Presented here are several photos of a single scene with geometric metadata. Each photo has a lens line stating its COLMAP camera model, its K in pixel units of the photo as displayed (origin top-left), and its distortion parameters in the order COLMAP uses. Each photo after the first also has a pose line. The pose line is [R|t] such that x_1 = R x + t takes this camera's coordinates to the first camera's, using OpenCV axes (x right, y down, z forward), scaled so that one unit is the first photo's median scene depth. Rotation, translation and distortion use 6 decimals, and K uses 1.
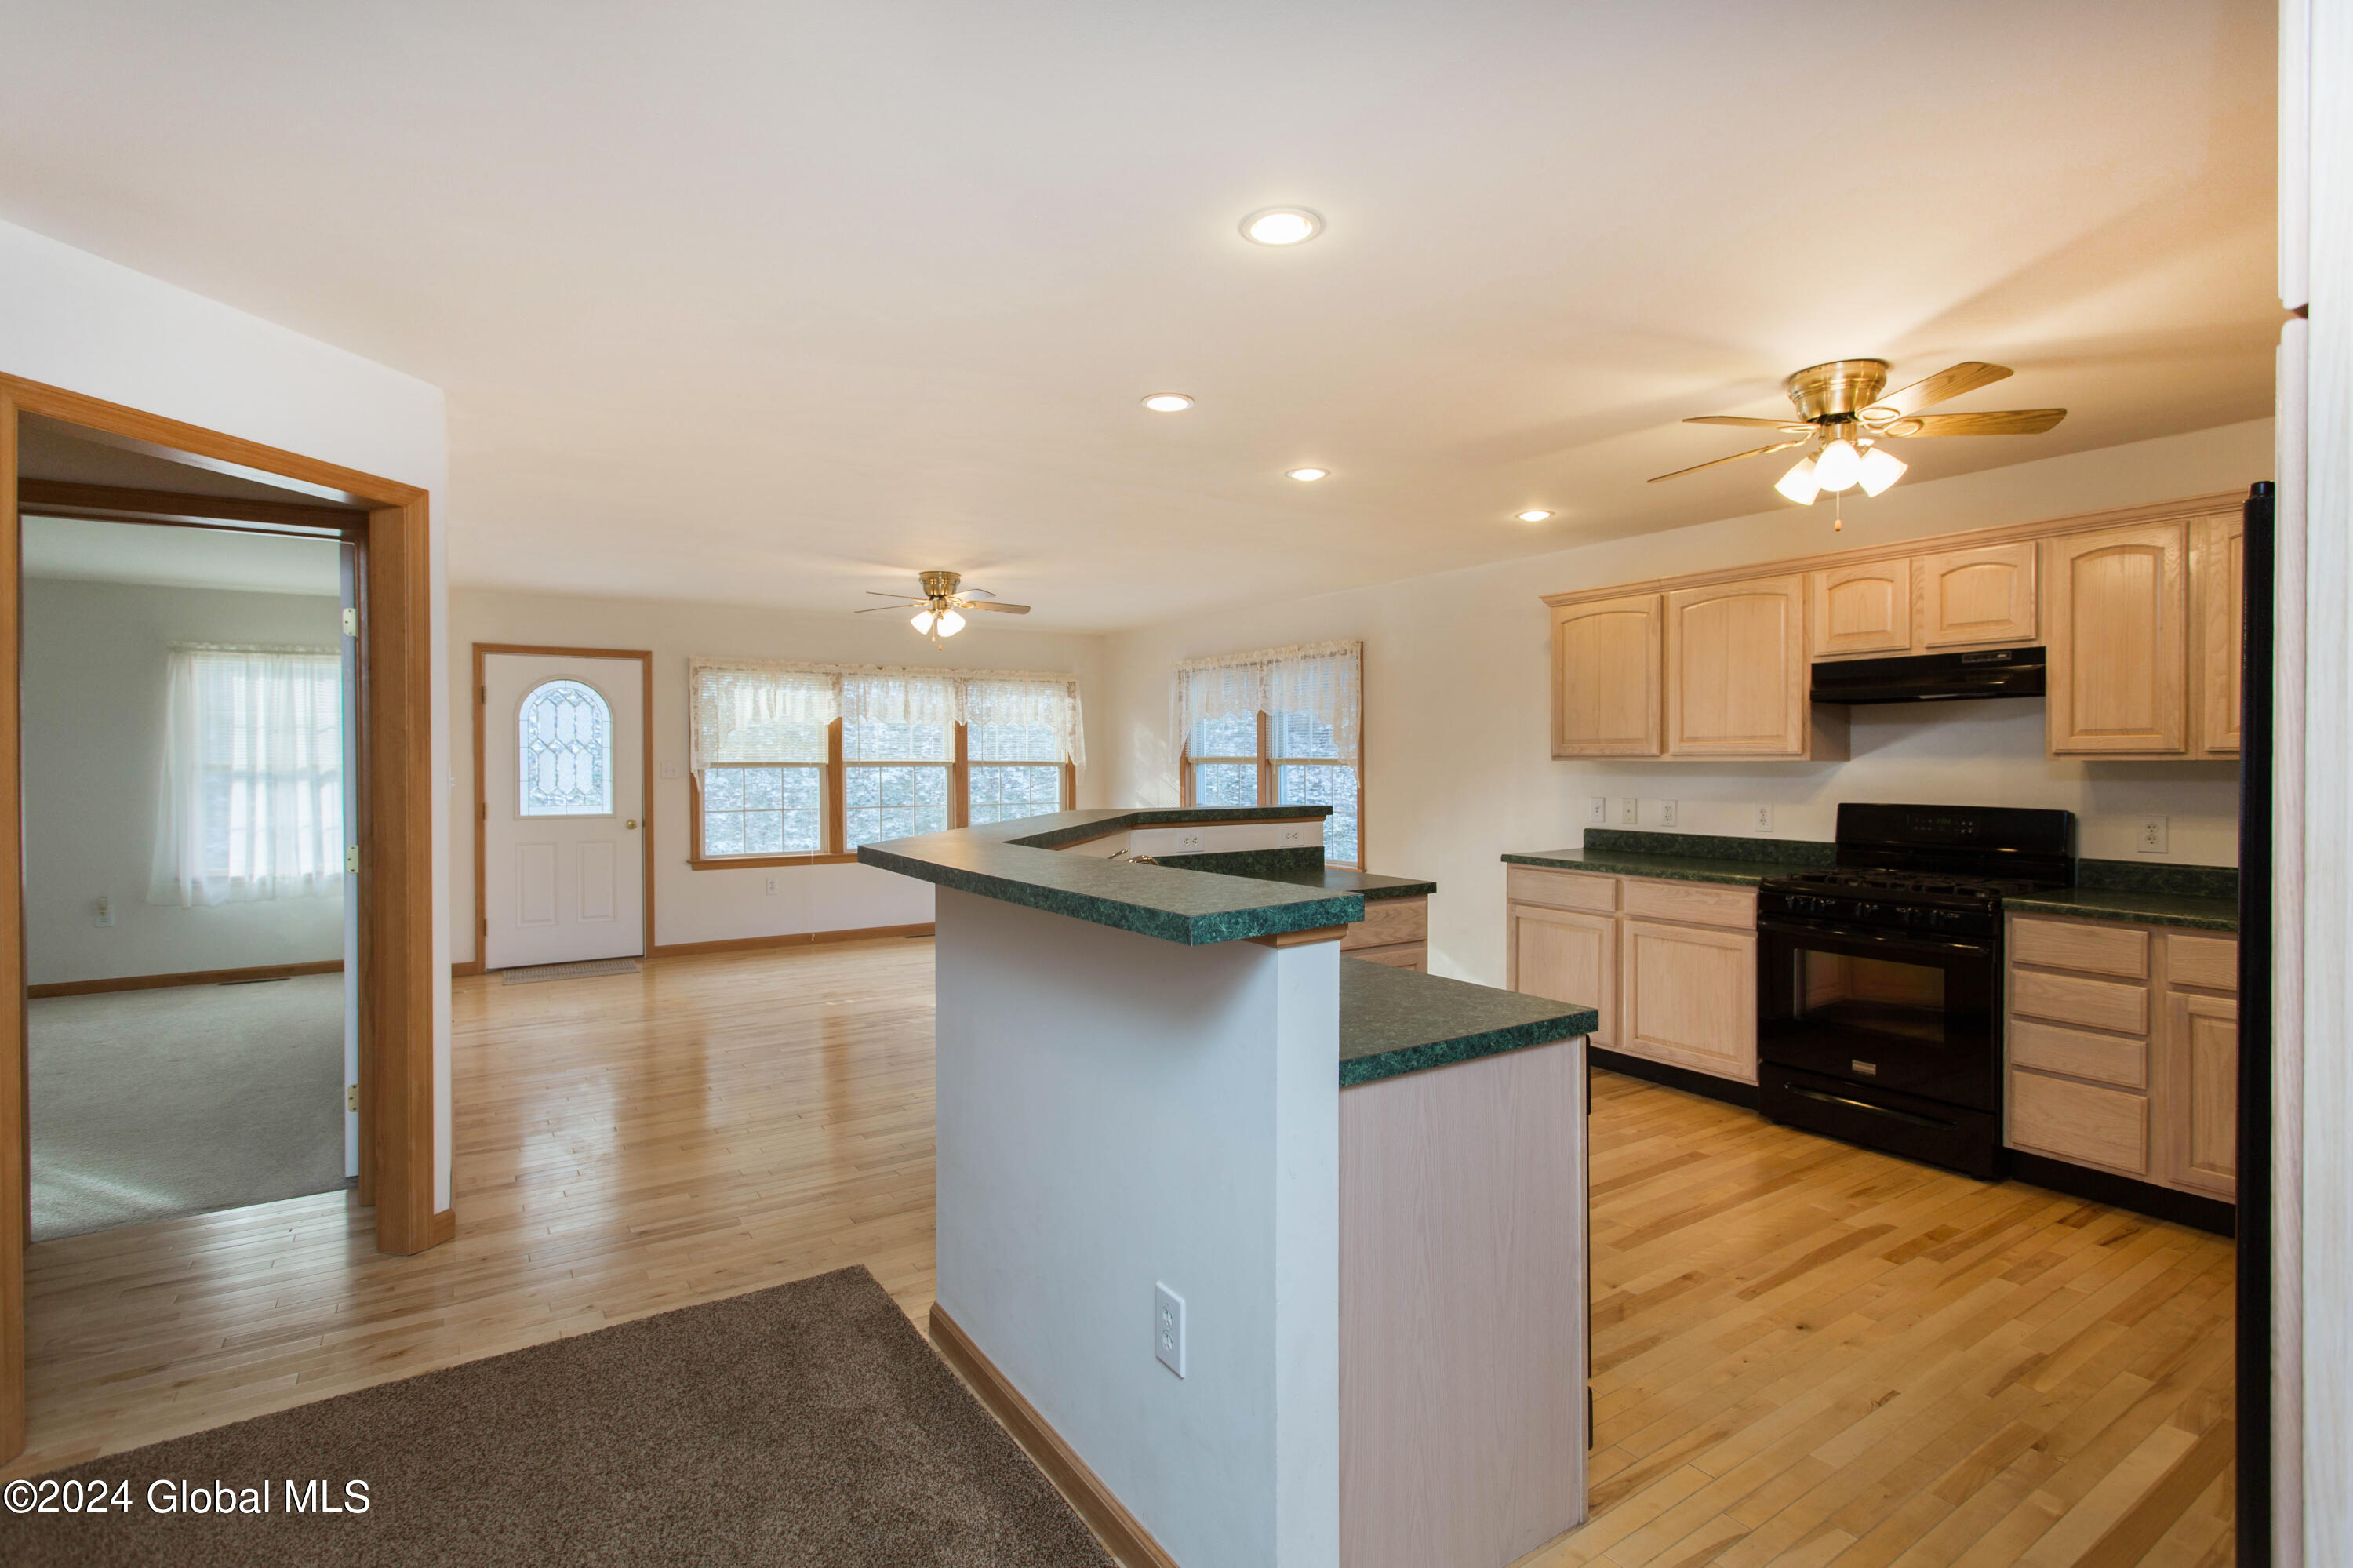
lens RADIAL K [[1121.1, 0, 1157.2], [0, 1121.1, 766.4], [0, 0, 1]] dist [0.011073, -0.001151]
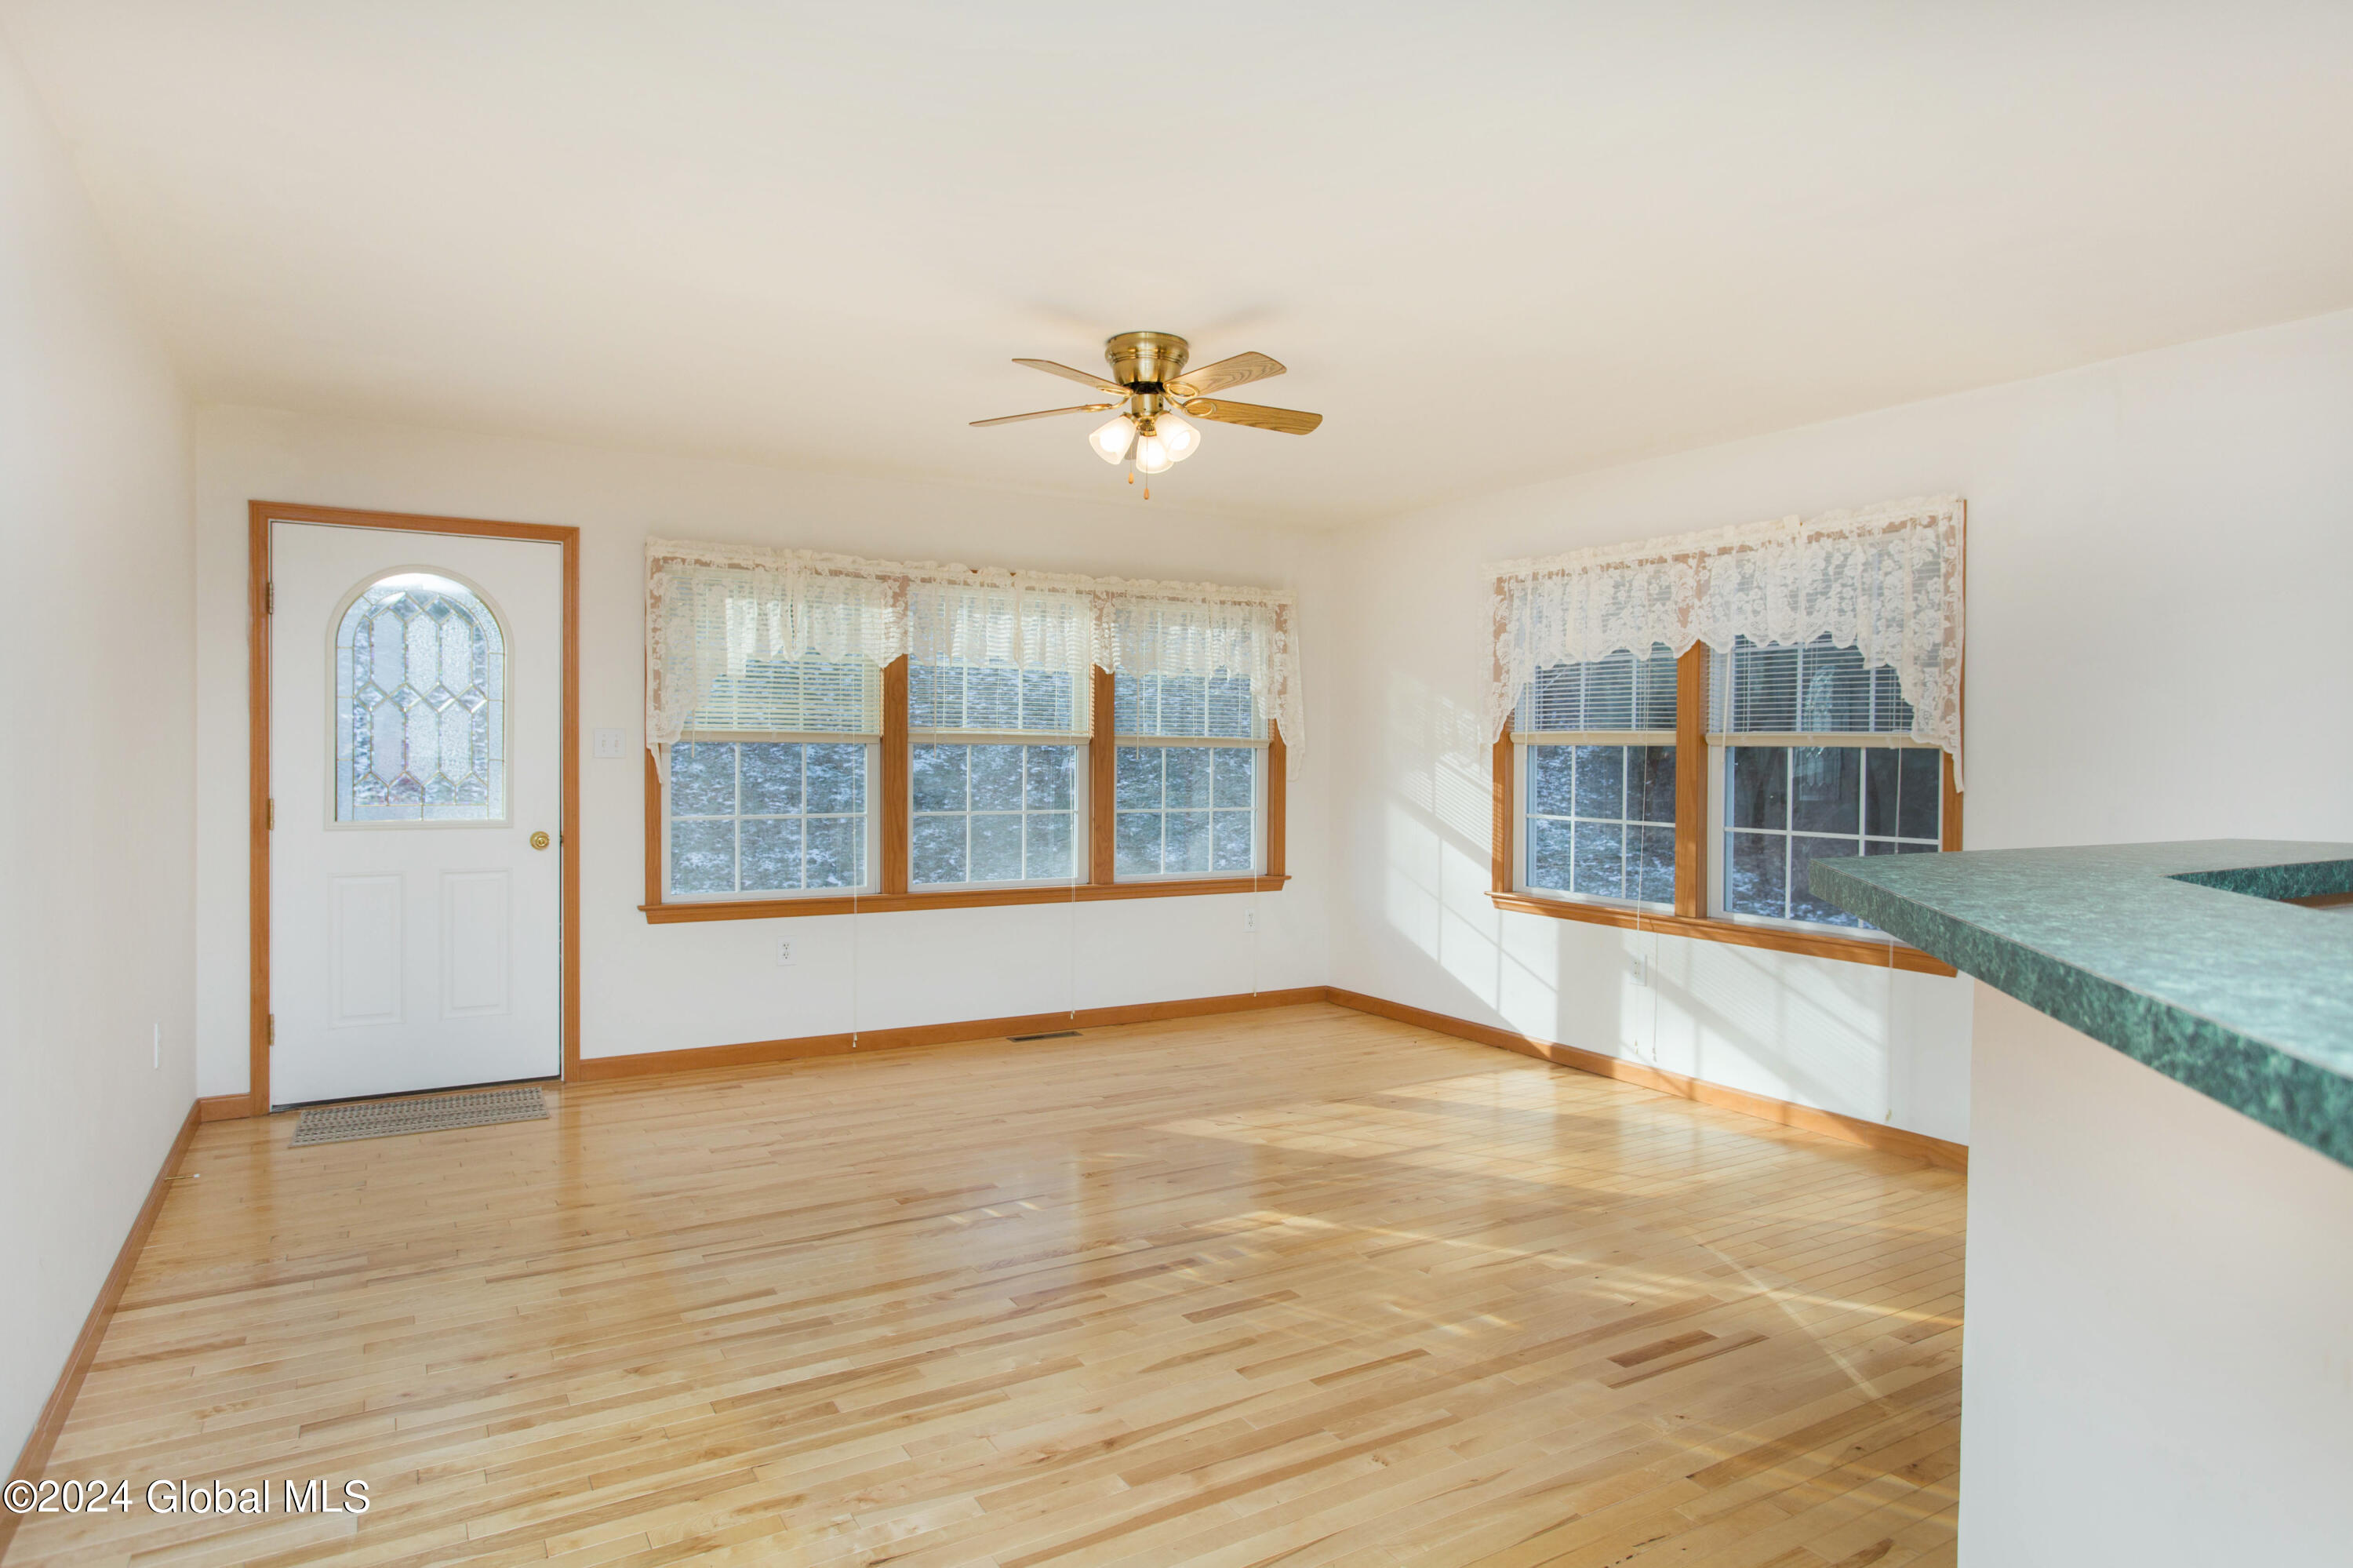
lens RADIAL K [[1363.5, 0, 1176.3], [0, 1363.5, 777.0], [0, 0, 1]] dist [-0.001332, -0.000082]
pose [[0.999379, 0.013166, -0.032695, -0.132980], [-0.012708, 0.999818, 0.014198, 0.007032], [0.032876, -0.013774, 0.999365, 0.339693]]
